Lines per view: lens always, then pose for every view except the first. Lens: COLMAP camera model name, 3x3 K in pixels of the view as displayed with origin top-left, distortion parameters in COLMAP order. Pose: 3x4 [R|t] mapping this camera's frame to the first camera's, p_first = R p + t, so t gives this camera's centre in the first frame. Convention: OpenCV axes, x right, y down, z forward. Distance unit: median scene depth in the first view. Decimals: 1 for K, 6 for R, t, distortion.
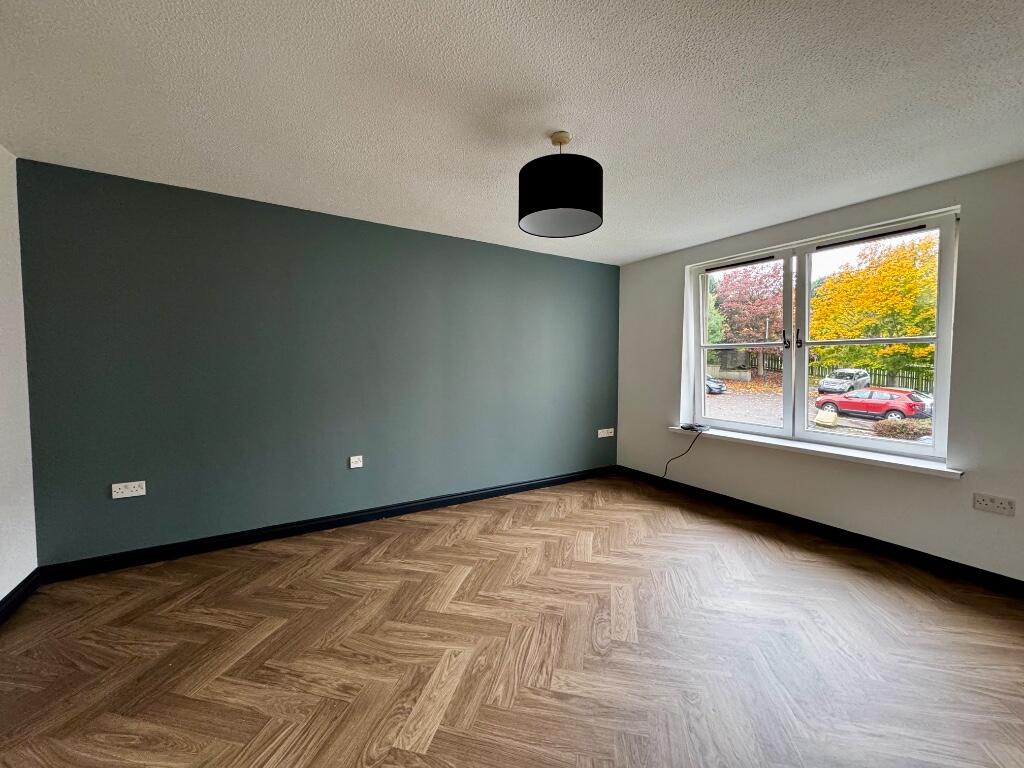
lens RADIAL K [[410.0, 0, 511.5], [0, 410.0, 381.2], [0, 0, 1]] dist [-0.003110, -0.000212]
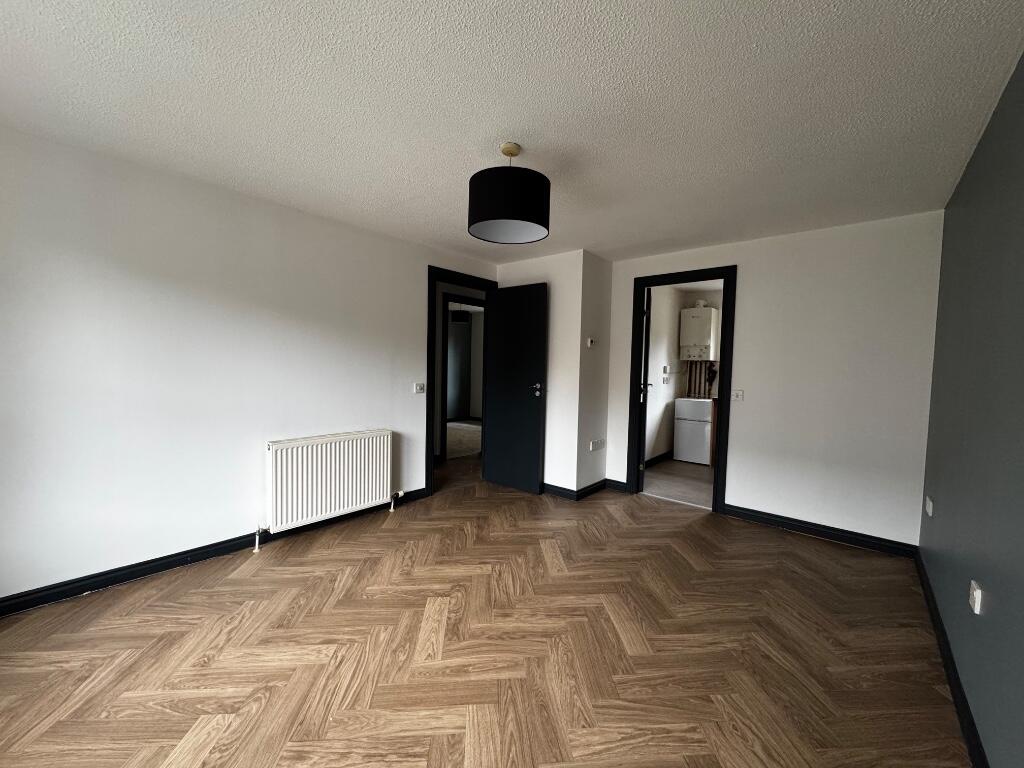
lens RADIAL K [[410.0, 0, 511.5], [0, 410.0, 381.2], [0, 0, 1]] dist [-0.003110, -0.000212]
pose [[-0.954402, -0.012815, -0.298249, 0.390062], [-0.042732, 0.994654, 0.094008, -0.101306], [0.295450, 0.102467, -0.949847, 1.898868]]
